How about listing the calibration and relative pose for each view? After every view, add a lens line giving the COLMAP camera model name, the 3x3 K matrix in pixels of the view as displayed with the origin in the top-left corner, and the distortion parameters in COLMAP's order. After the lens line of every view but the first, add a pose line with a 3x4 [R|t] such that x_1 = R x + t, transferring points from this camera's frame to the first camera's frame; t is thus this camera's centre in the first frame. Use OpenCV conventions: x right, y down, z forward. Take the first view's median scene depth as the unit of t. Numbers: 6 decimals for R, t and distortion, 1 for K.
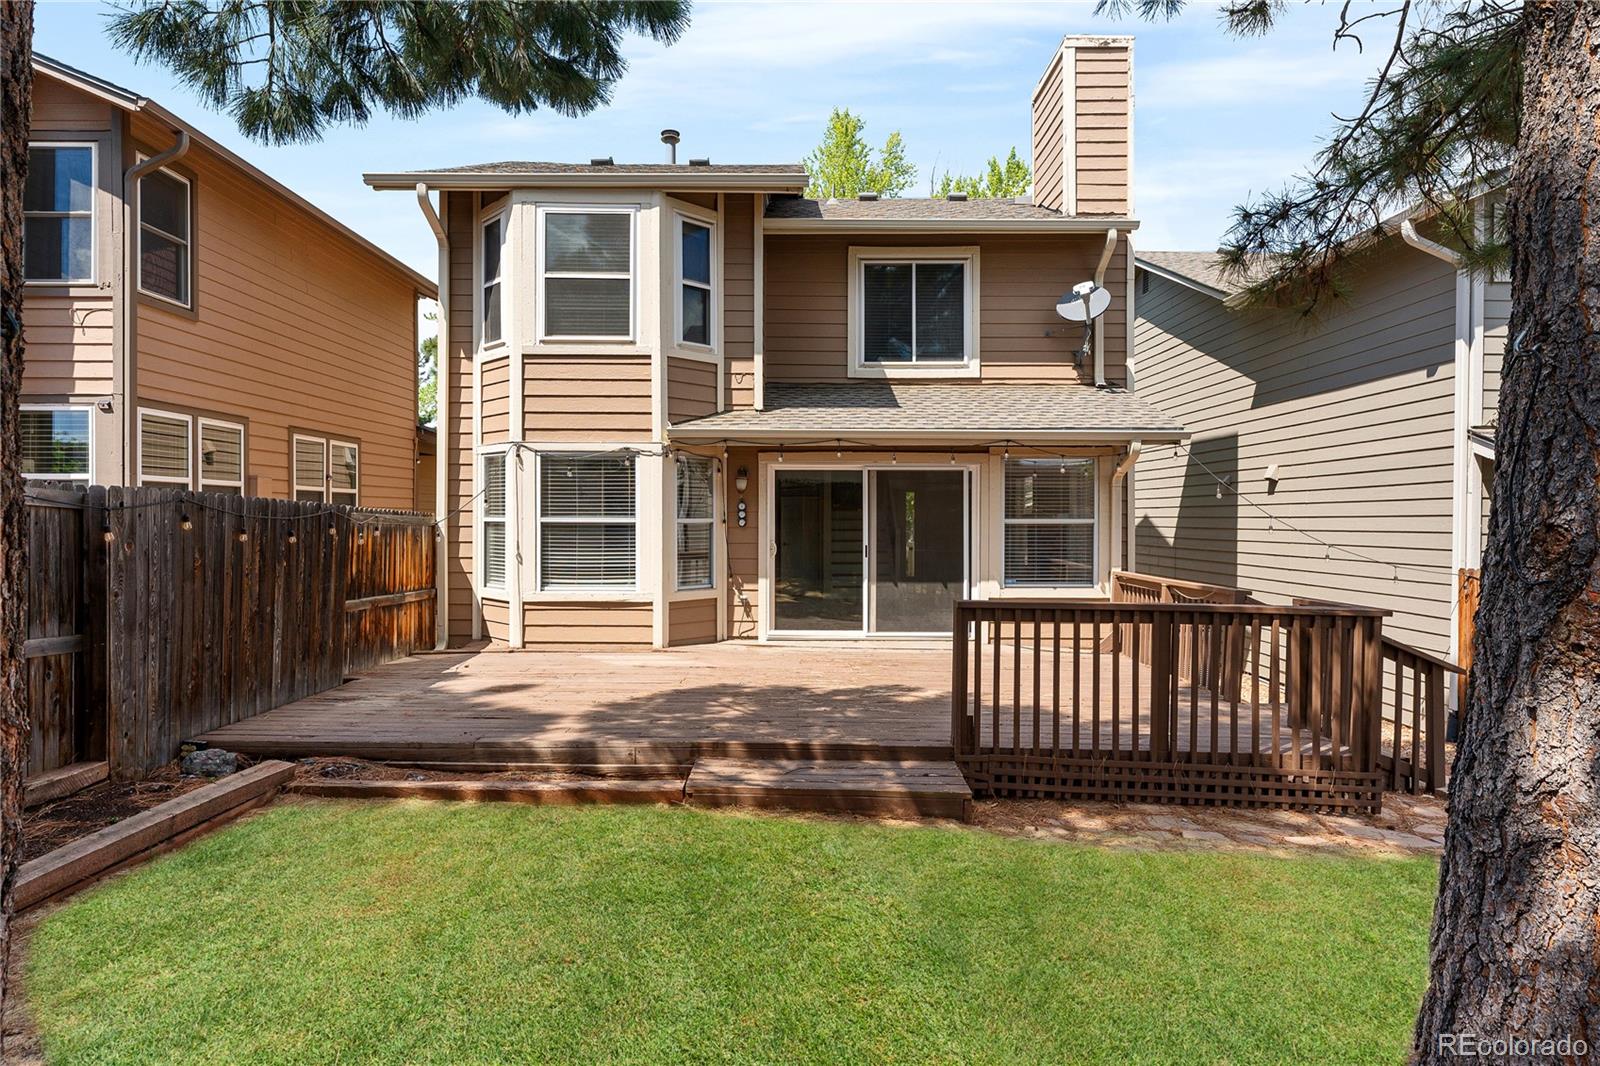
lens RADIAL K [[912.5, 0, 983.2], [0, 912.5, 530.1], [0, 0, 1]] dist [-0.000537, -0.000253]
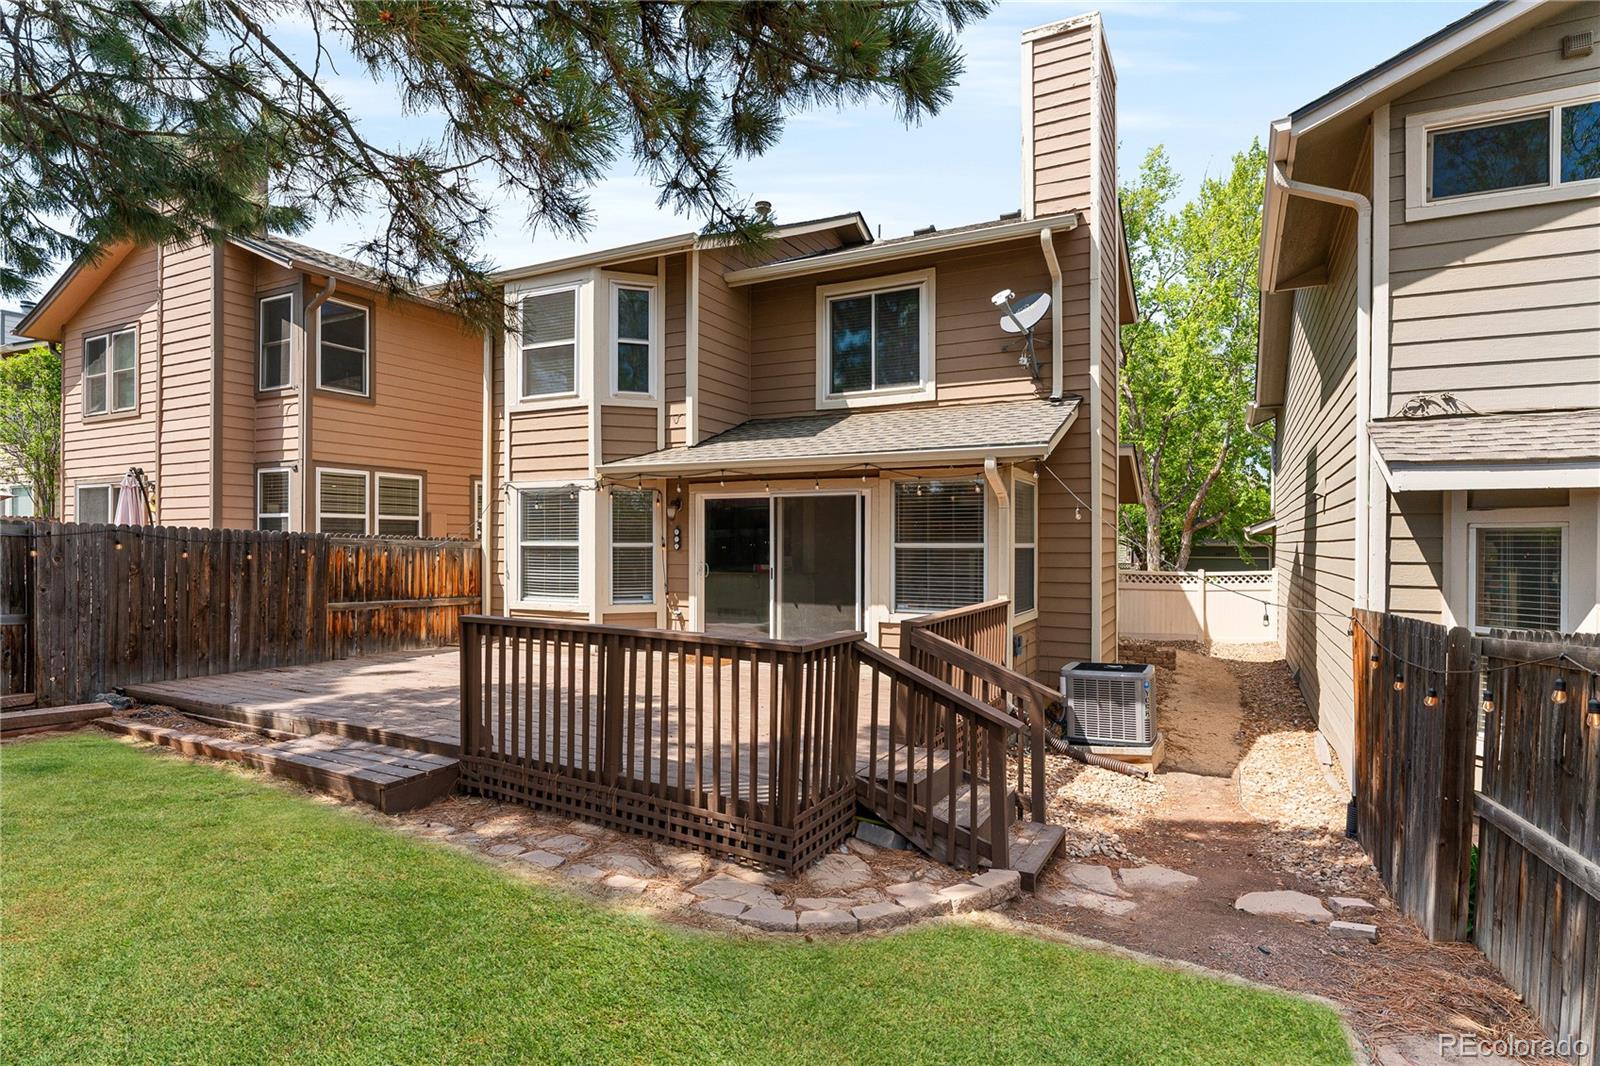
lens RADIAL K [[915.3, 0, 984.3], [0, 915.3, 545.7], [0, 0, 1]] dist [0.001357, -0.000108]
pose [[0.876974, 0.000492, -0.480537, 0.644533], [-0.005778, 0.999938, -0.009522, -0.000329], [0.480503, 0.011127, 0.876923, 0.196063]]
